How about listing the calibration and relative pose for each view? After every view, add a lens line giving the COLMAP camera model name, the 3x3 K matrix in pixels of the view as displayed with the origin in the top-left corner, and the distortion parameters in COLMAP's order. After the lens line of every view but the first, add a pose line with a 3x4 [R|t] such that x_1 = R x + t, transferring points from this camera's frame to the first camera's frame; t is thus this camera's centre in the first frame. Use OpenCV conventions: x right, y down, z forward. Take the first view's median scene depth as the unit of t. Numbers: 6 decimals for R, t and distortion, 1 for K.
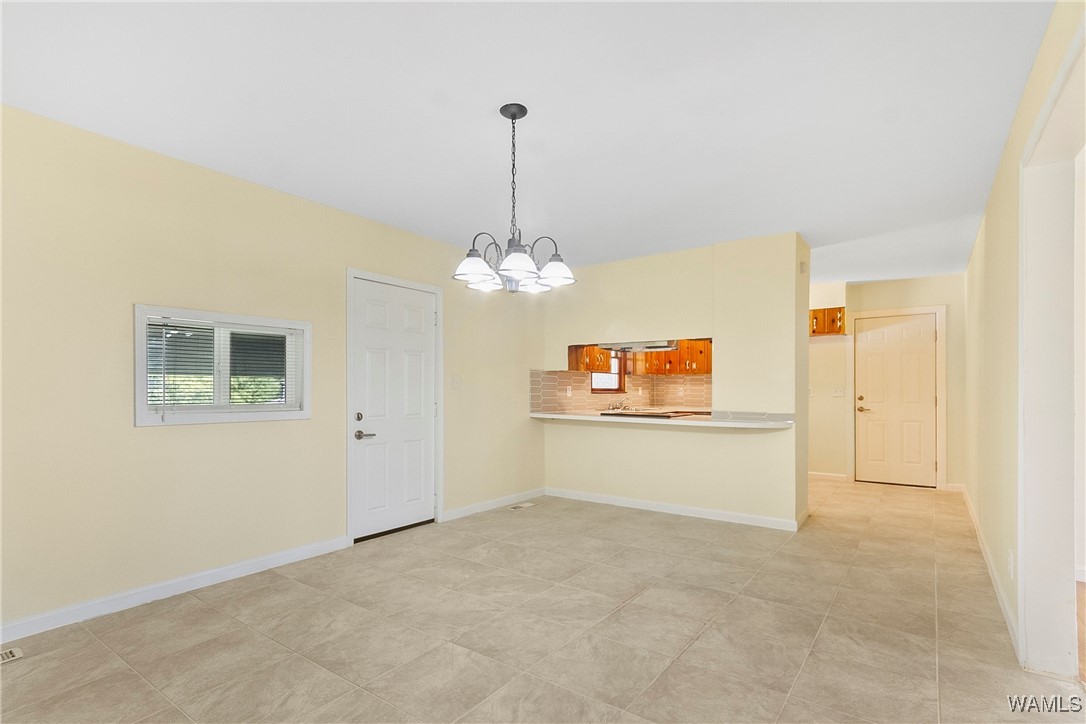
lens RADIAL K [[533.2, 0, 555.0], [0, 533.2, 390.5], [0, 0, 1]] dist [0.005244, 0.002072]
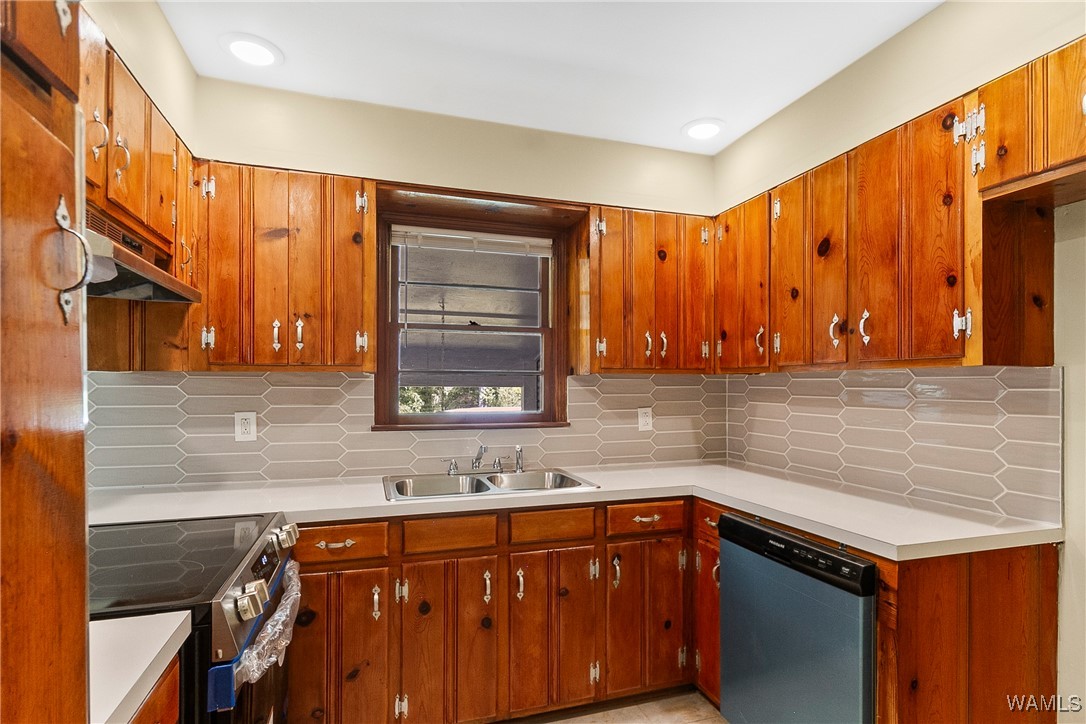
lens RADIAL K [[551.8, 0, 552.5], [0, 551.8, 384.2], [0, 0, 1]] dist [0.004355, -0.000688]
pose [[0.797184, 0.002198, -0.603732, 0.743628], [-0.003546, 0.999993, -0.001041, -0.049601], [0.603725, 0.002971, 0.797187, 1.470788]]
